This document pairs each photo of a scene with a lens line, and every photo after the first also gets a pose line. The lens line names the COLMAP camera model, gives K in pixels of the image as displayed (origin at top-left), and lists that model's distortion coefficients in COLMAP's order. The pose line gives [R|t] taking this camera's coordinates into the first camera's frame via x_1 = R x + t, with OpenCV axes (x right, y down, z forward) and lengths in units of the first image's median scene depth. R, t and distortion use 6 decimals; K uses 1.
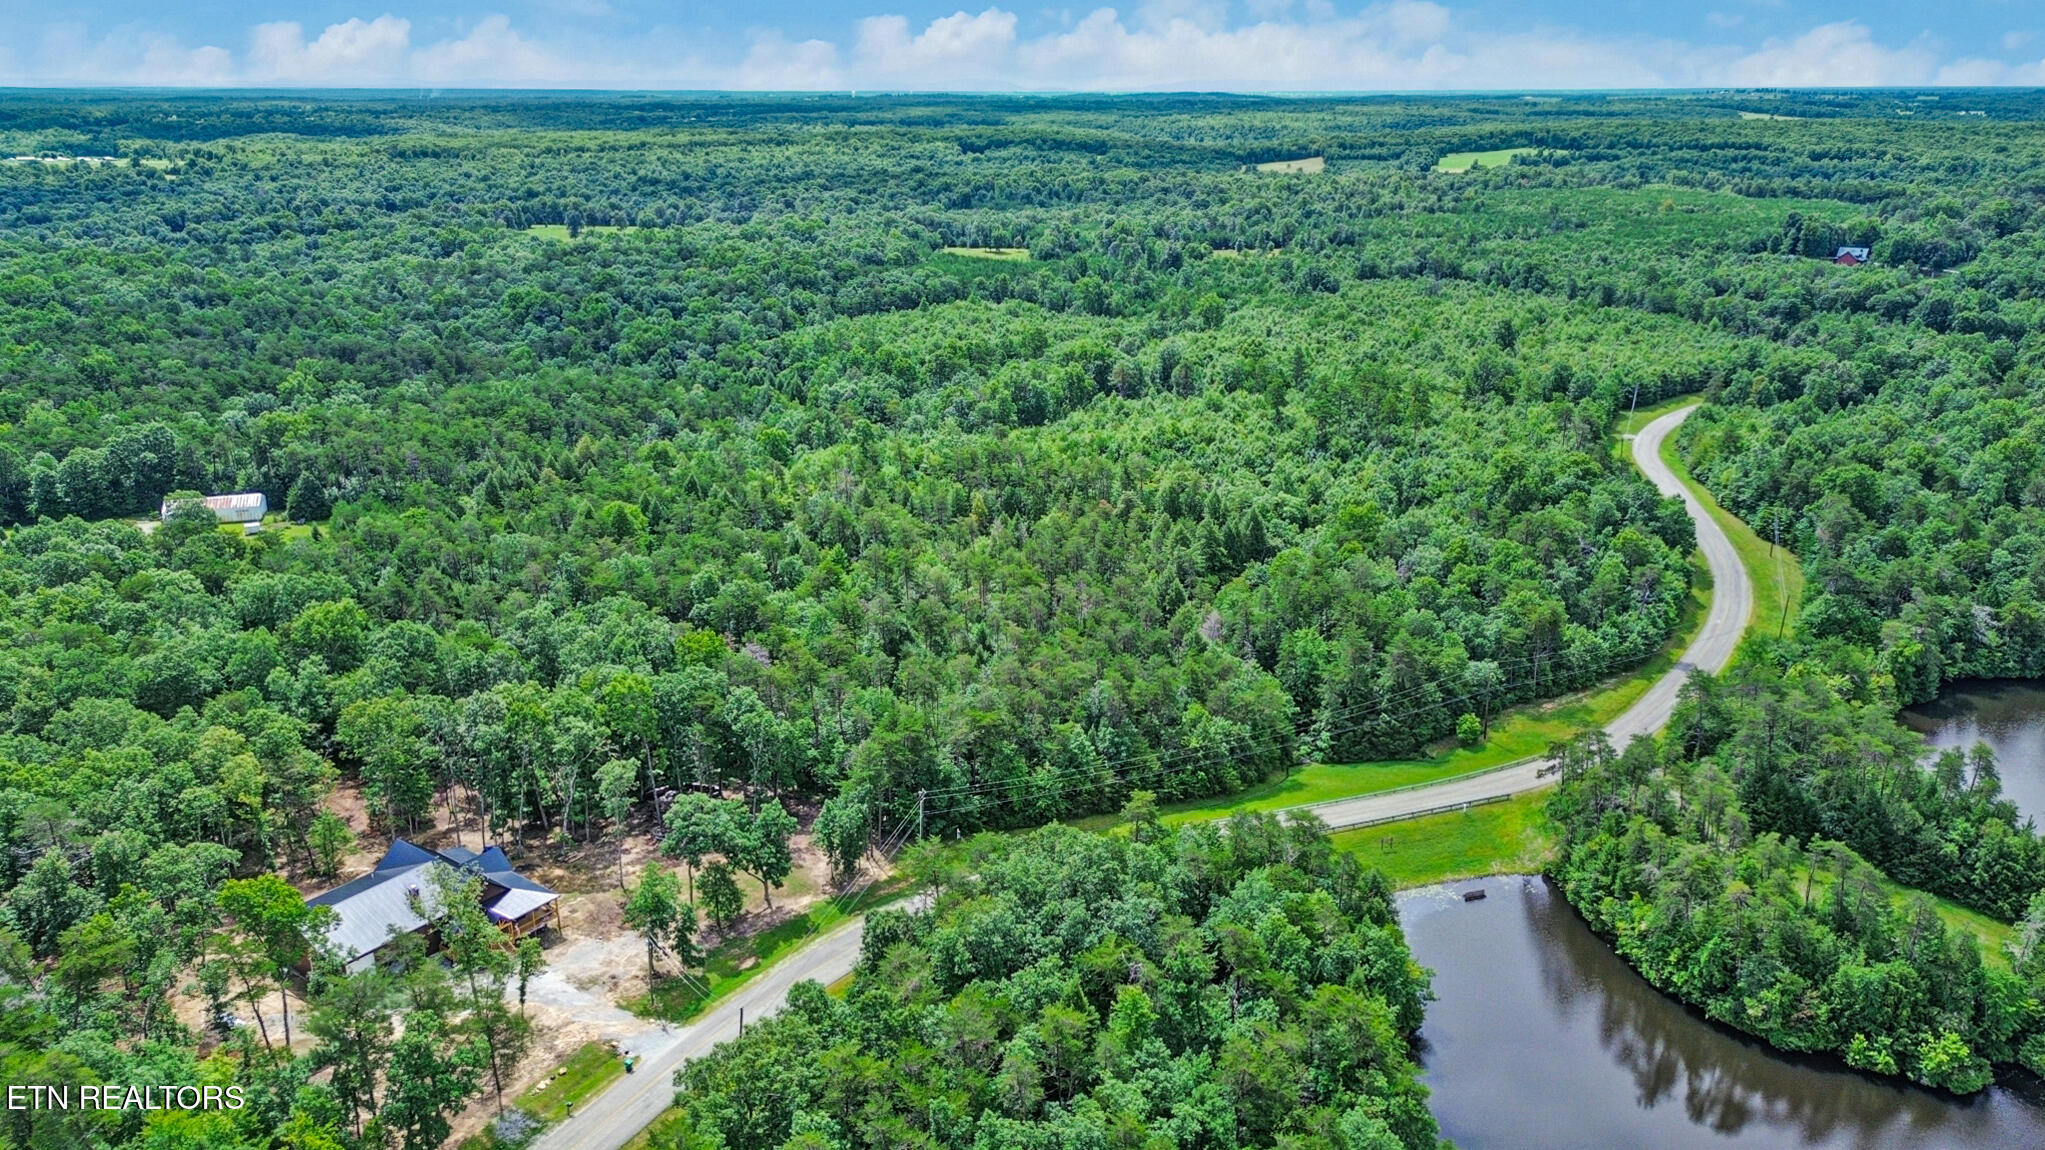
lens RADIAL K [[1464.1, 0, 1025.0], [0, 1464.1, 584.3], [0, 0, 1]] dist [0.051612, -0.039196]
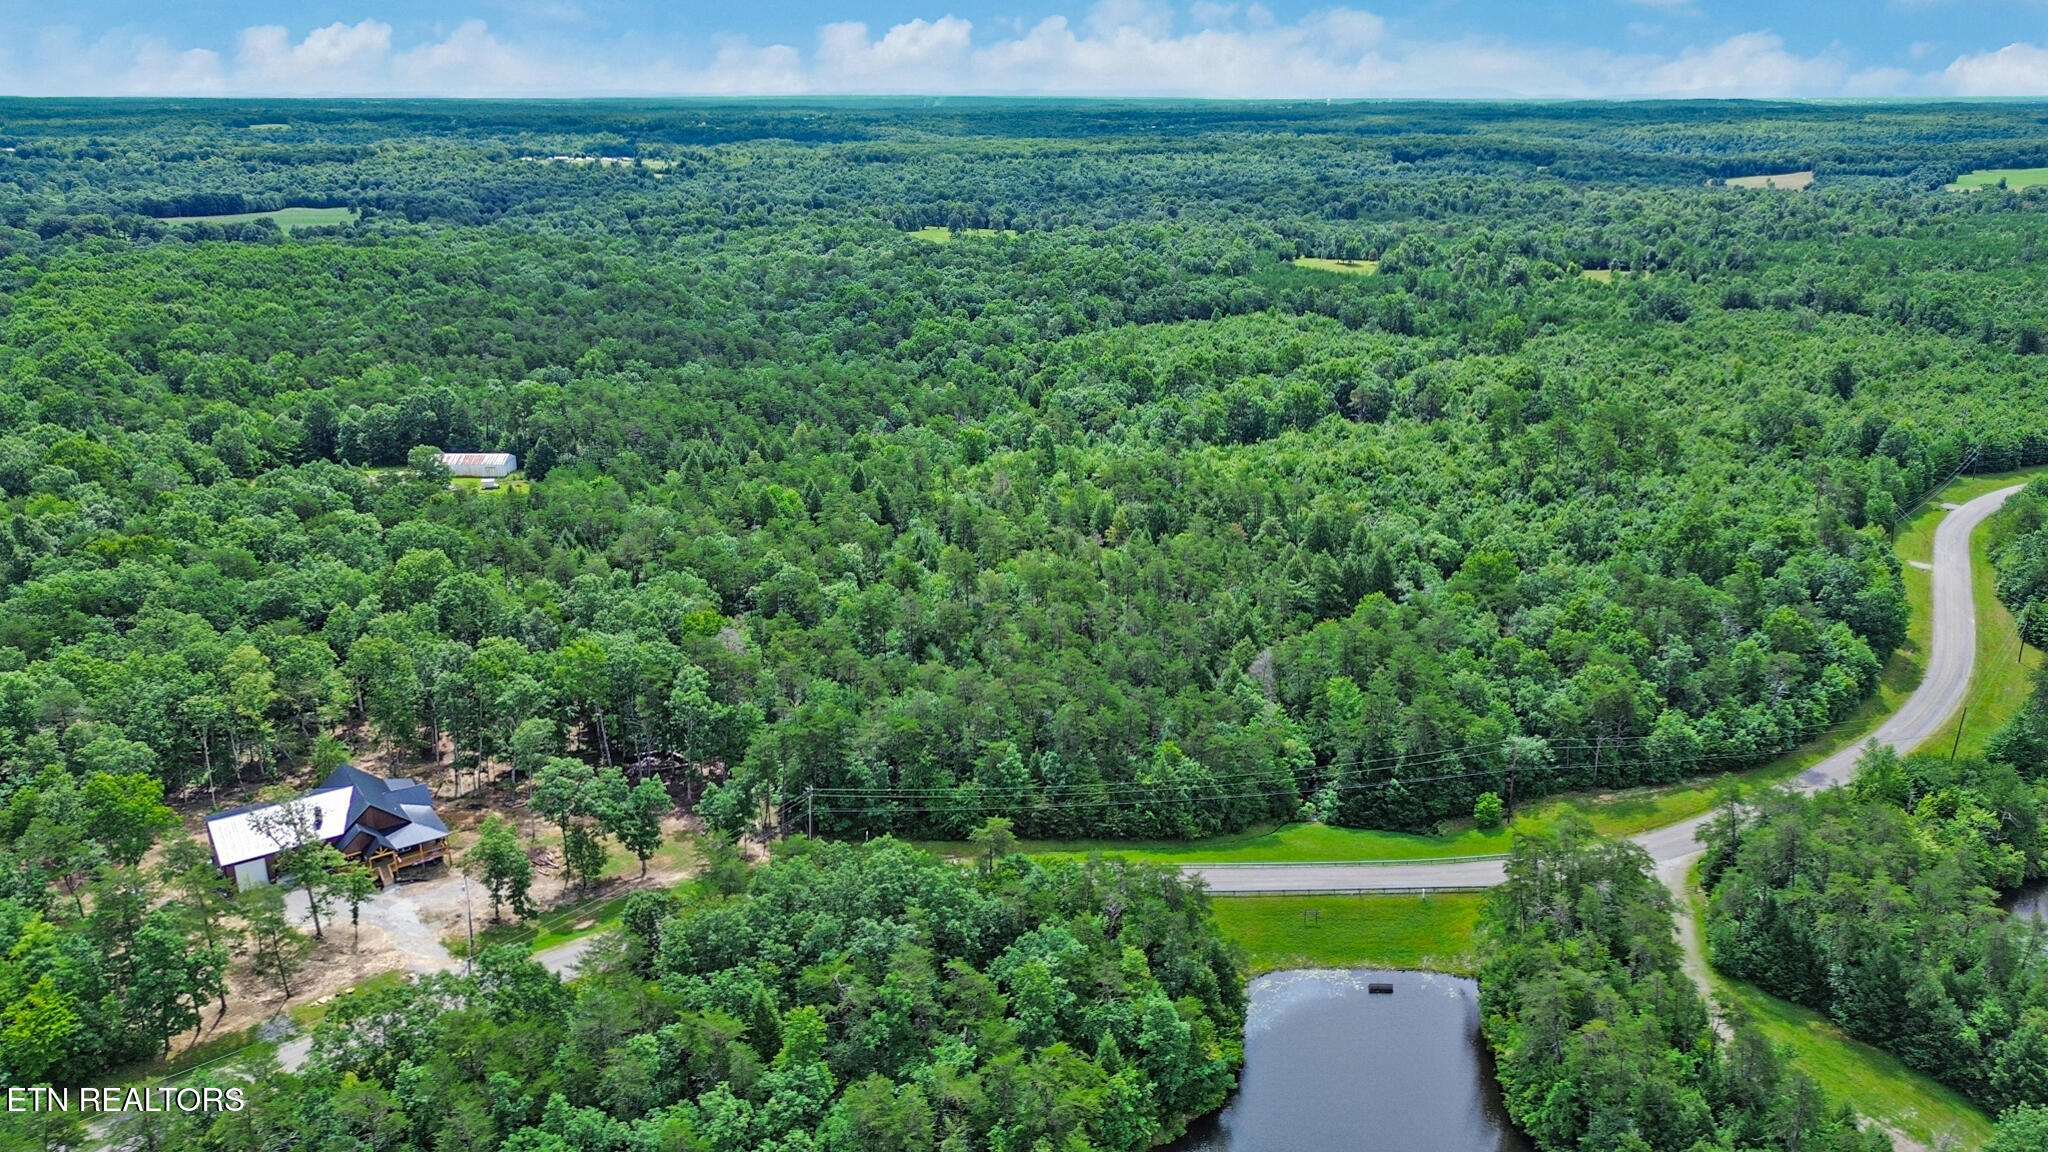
lens RADIAL K [[1466.3, 0, 1029.6], [0, 1466.3, 582.6], [0, 0, 1]] dist [0.051612, -0.039196]
pose [[0.952068, 0.098364, -0.289640, 0.131229], [-0.100250, 0.994927, 0.008355, -0.008650], [0.288992, 0.021082, 0.957099, 0.025919]]
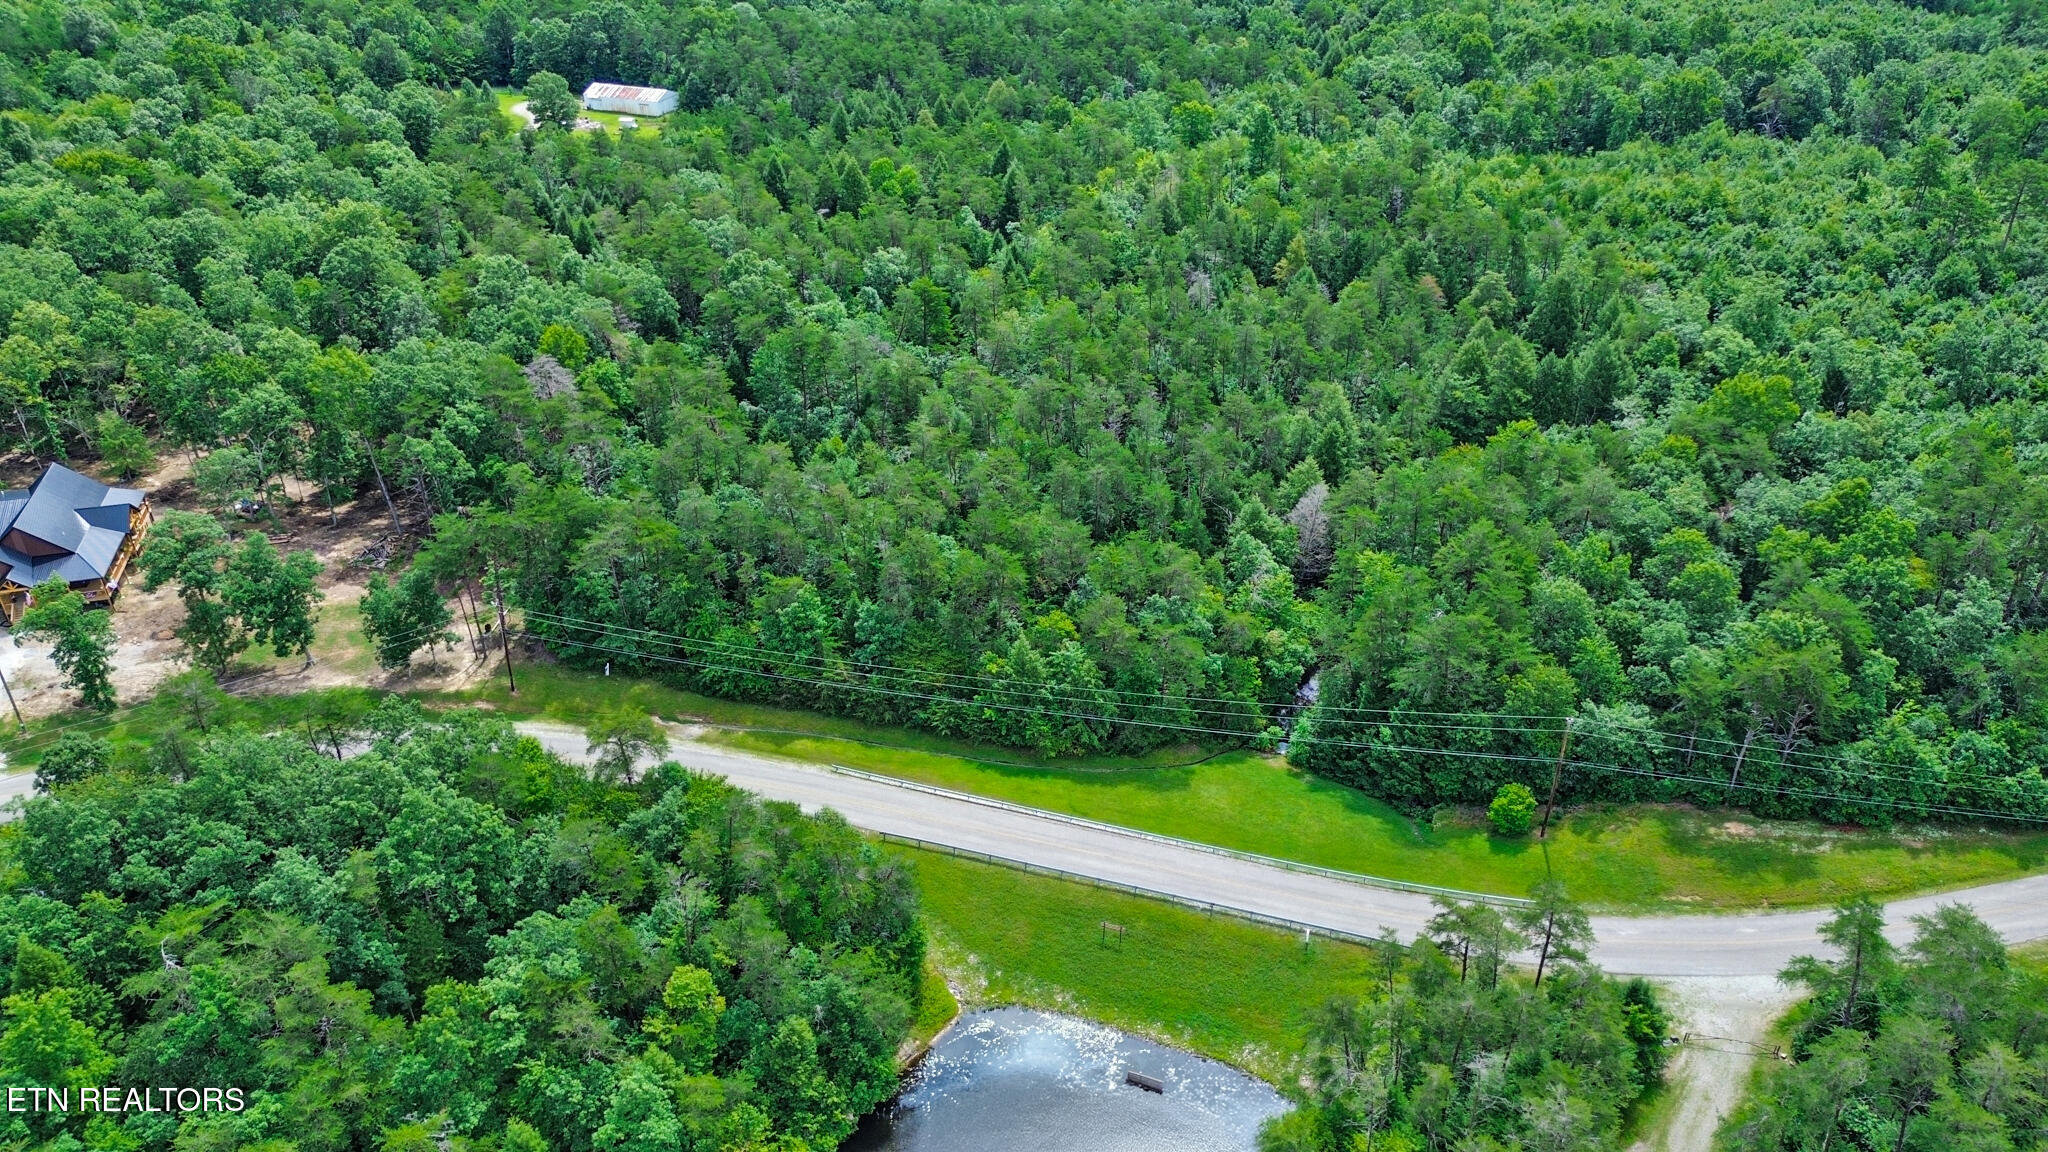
lens RADIAL K [[1466.3, 0, 1018.1], [0, 1466.3, 580.0], [0, 0, 1]] dist [0.051612, -0.039196]
pose [[0.783963, 0.322019, -0.530759, 0.197832], [-0.199908, 0.940358, 0.275253, -0.047939], [0.587740, -0.109686, 0.801580, 0.205831]]
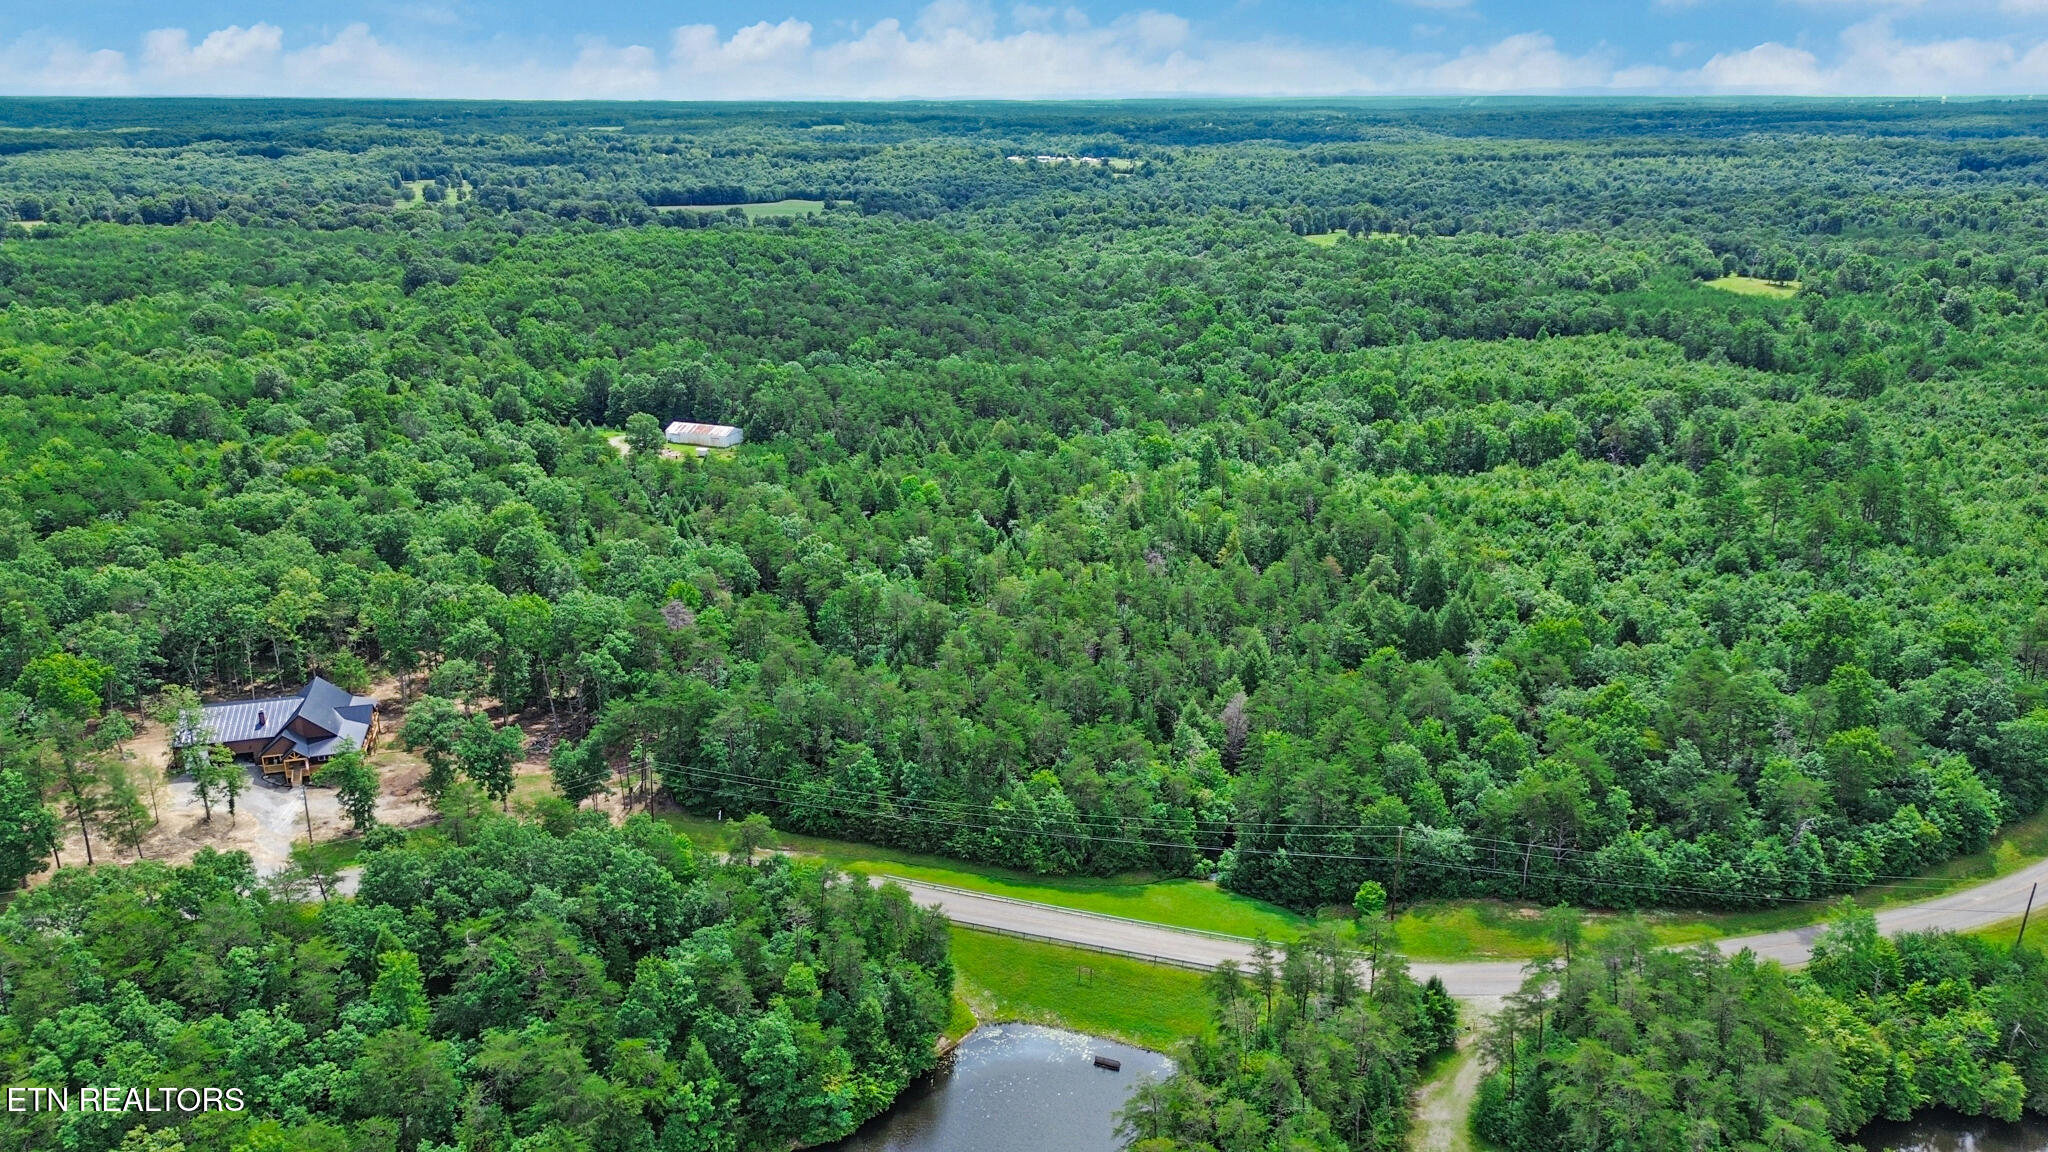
lens RADIAL K [[1466.3, 0, 1018.1], [0, 1466.3, 578.5], [0, 0, 1]] dist [0.051612, -0.039196]
pose [[0.785476, 0.195028, -0.587360, 0.272866], [-0.200292, 0.978082, 0.056913, -0.036827], [0.585585, 0.072940, 0.807322, 0.107620]]
